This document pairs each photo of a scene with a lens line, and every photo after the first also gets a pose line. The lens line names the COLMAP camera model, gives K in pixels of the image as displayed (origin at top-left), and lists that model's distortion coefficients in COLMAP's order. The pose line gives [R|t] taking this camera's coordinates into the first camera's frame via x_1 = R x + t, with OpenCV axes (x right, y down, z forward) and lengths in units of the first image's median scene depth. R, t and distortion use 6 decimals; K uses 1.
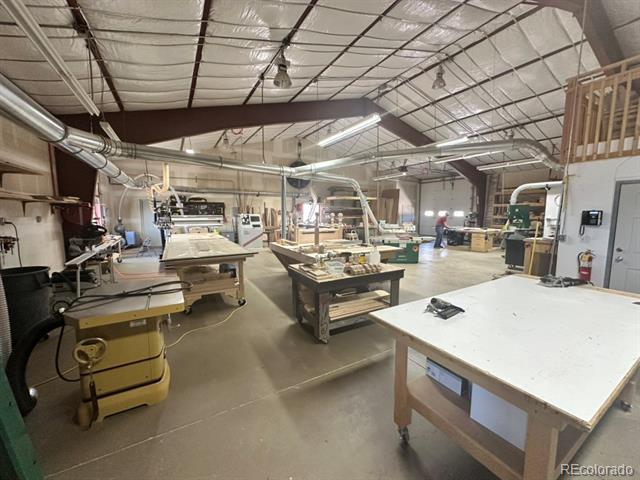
lens RADIAL K [[256.7, 0, 320.6], [0, 256.7, 240.2], [0, 0, 1]] dist [-0.001729, -0.000352]
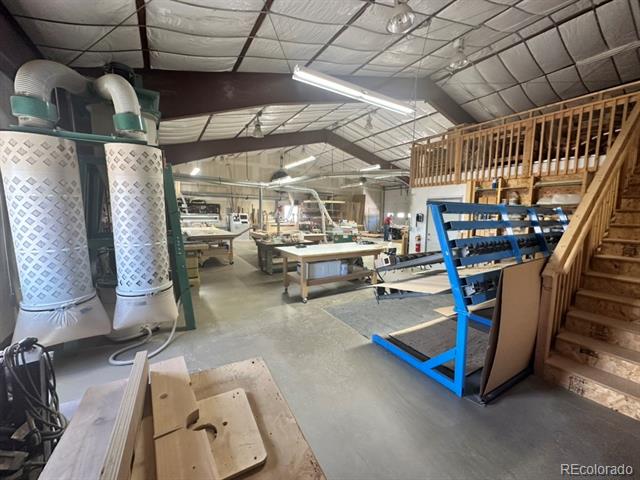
lens RADIAL K [[256.7, 0, 320.6], [0, 256.7, 240.2], [0, 0, 1]] dist [-0.001729, -0.000352]
pose [[0.999631, 0.011611, 0.024544, 0.102067], [-0.011531, 0.999928, -0.003371, 0.033293], [-0.024581, 0.003087, 0.999693, -0.305600]]
